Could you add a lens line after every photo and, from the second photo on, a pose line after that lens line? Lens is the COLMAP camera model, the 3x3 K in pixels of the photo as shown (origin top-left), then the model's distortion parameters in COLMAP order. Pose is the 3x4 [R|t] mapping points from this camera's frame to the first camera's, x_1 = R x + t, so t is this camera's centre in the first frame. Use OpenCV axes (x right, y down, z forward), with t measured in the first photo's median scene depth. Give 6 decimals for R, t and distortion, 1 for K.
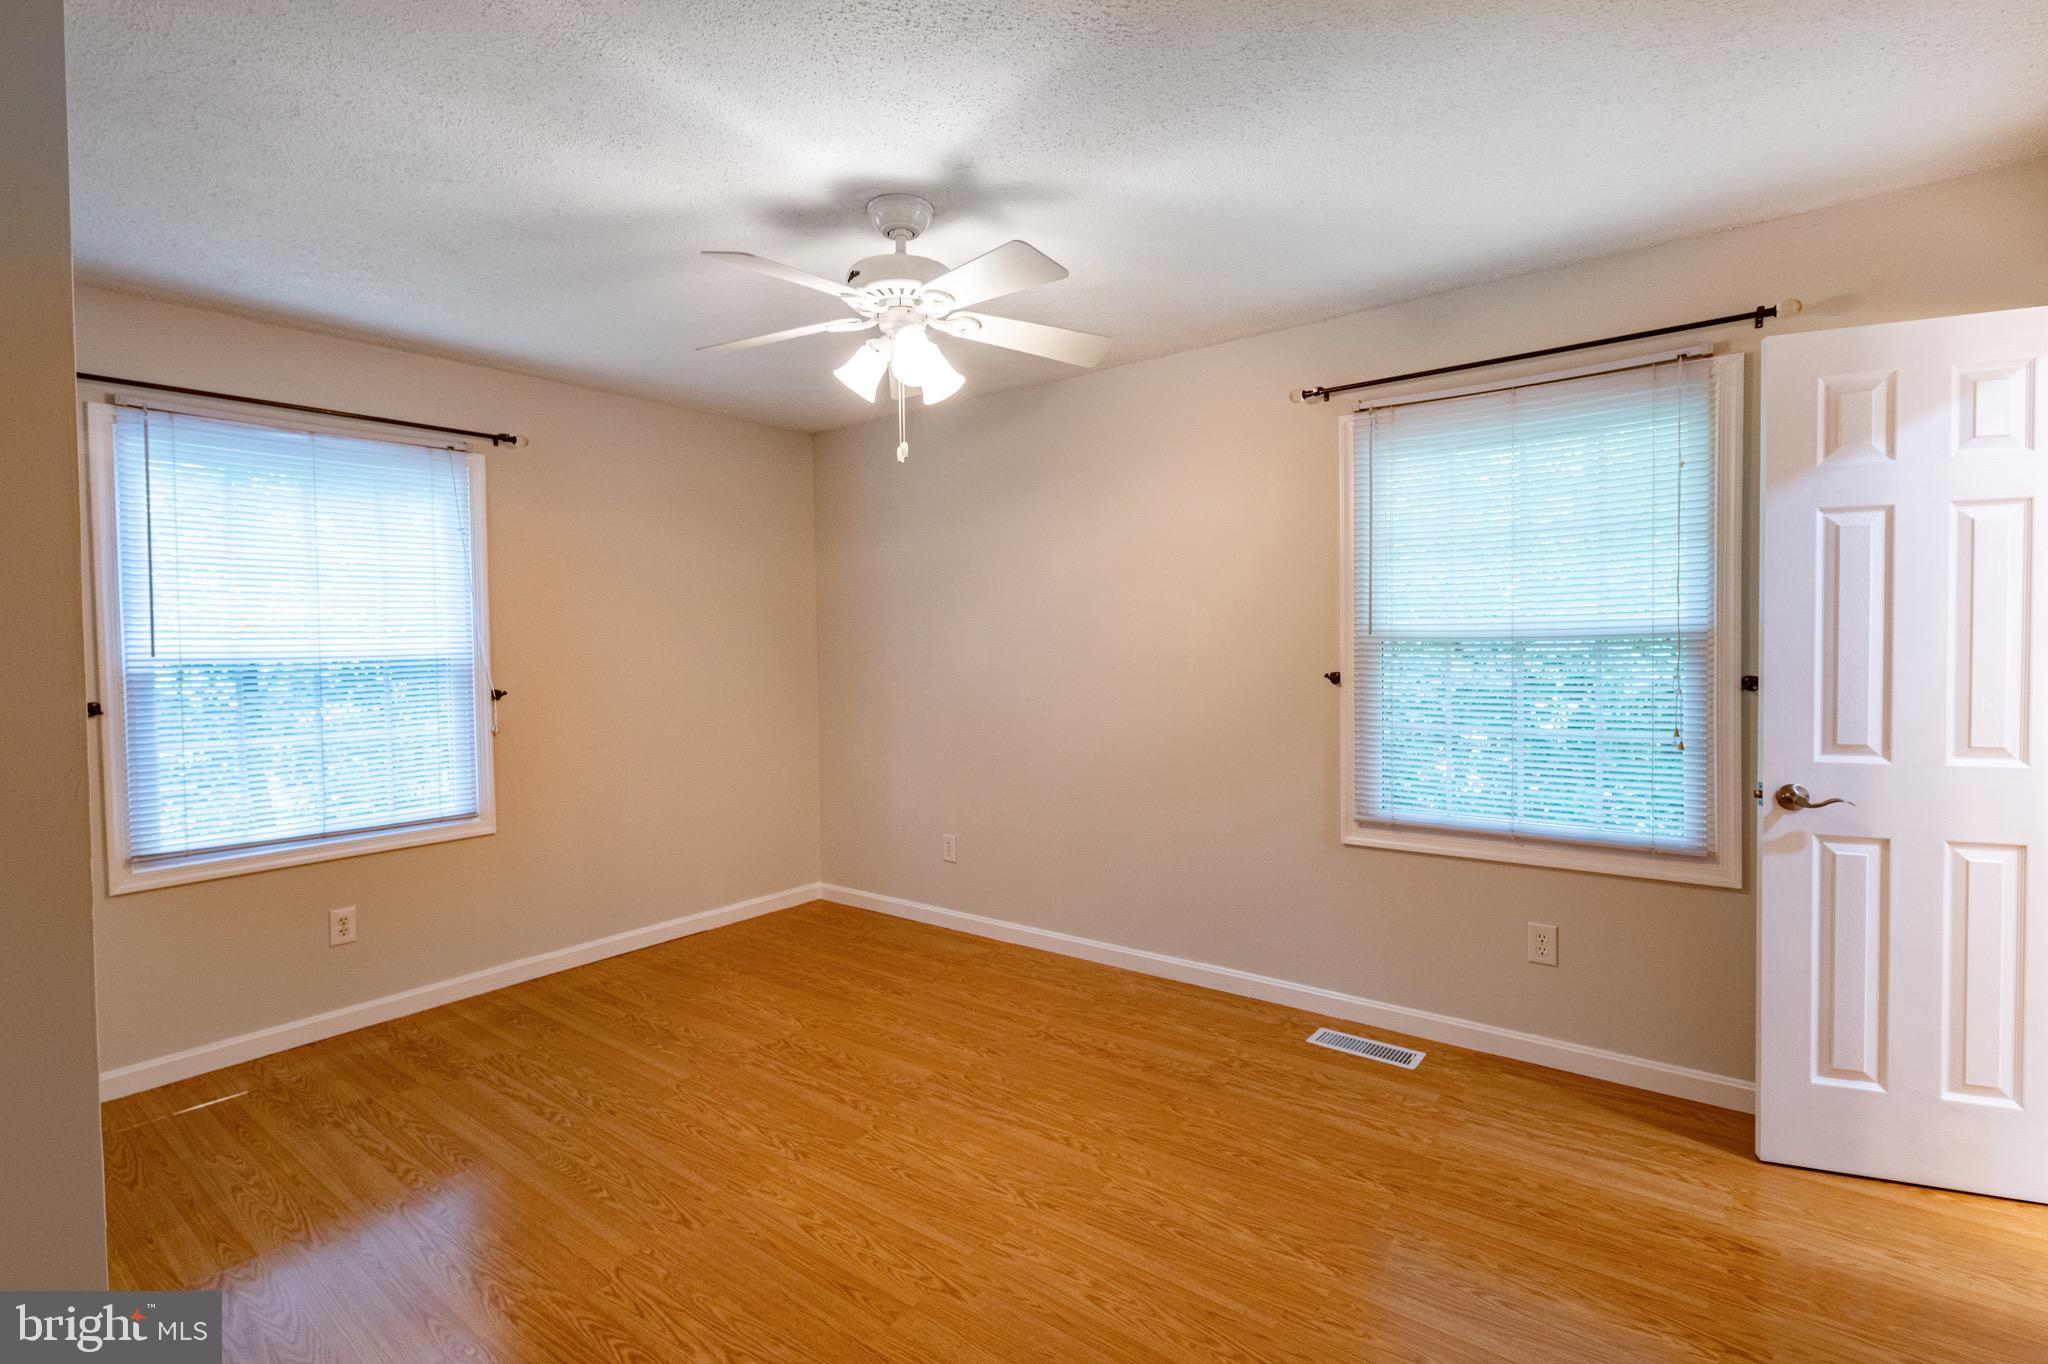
lens RADIAL K [[966.7, 0, 1030.9], [0, 966.7, 674.0], [0, 0, 1]] dist [0.014045, -0.003764]
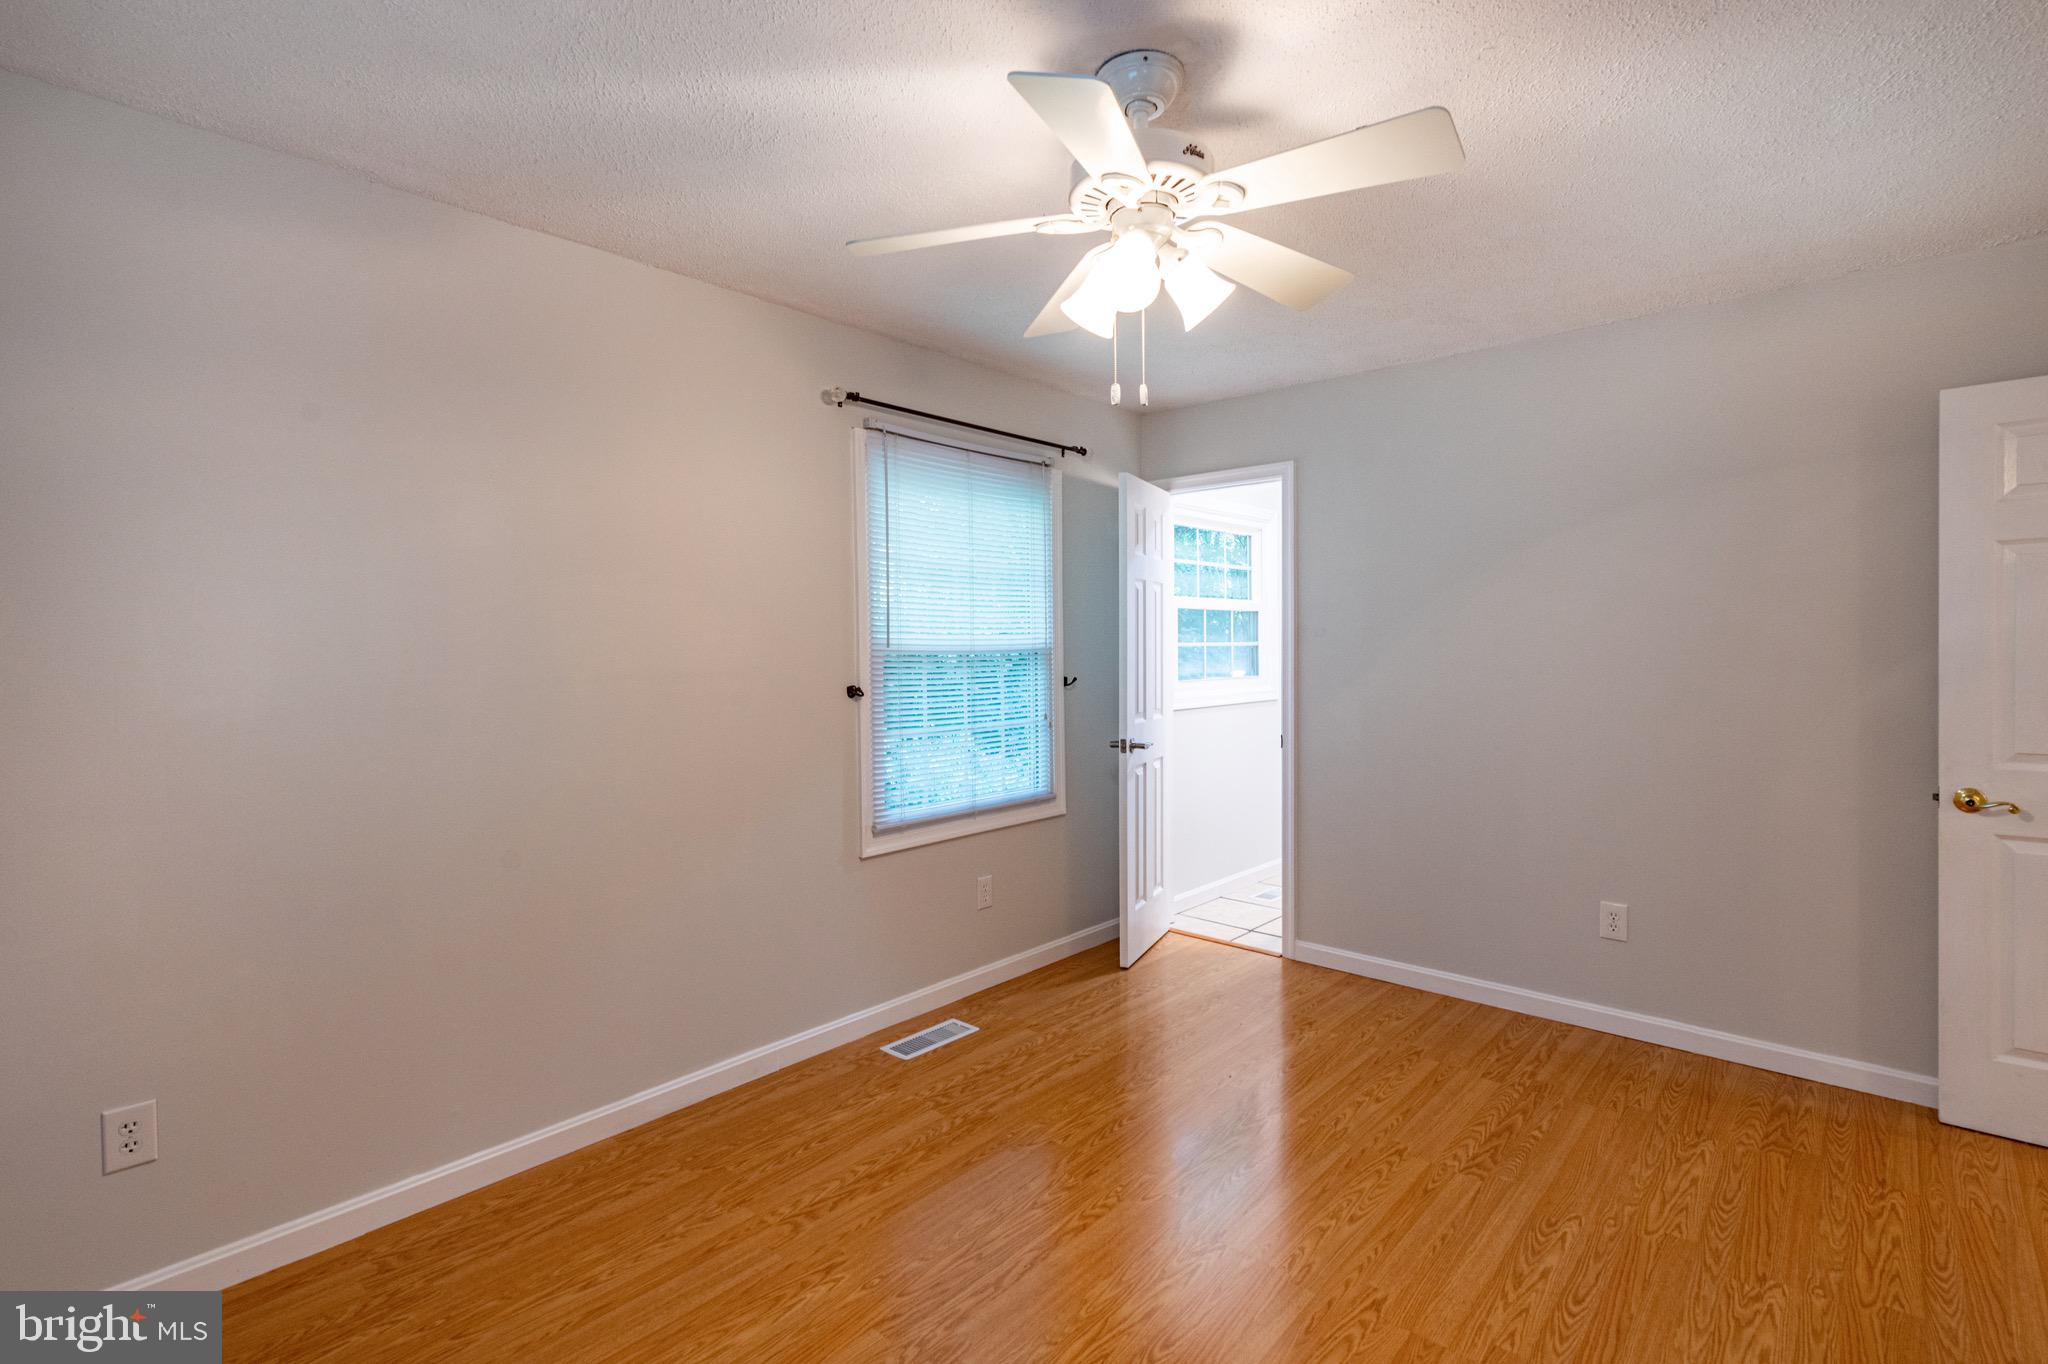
lens RADIAL K [[966.7, 0, 1031.0], [0, 966.7, 673.1], [0, 0, 1]] dist [0.014045, -0.003764]
pose [[0.059168, -0.012657, 0.998168, -0.713630], [0.036001, 0.999296, 0.010537, -0.019298], [-0.997599, 0.035311, 0.059582, 0.836173]]
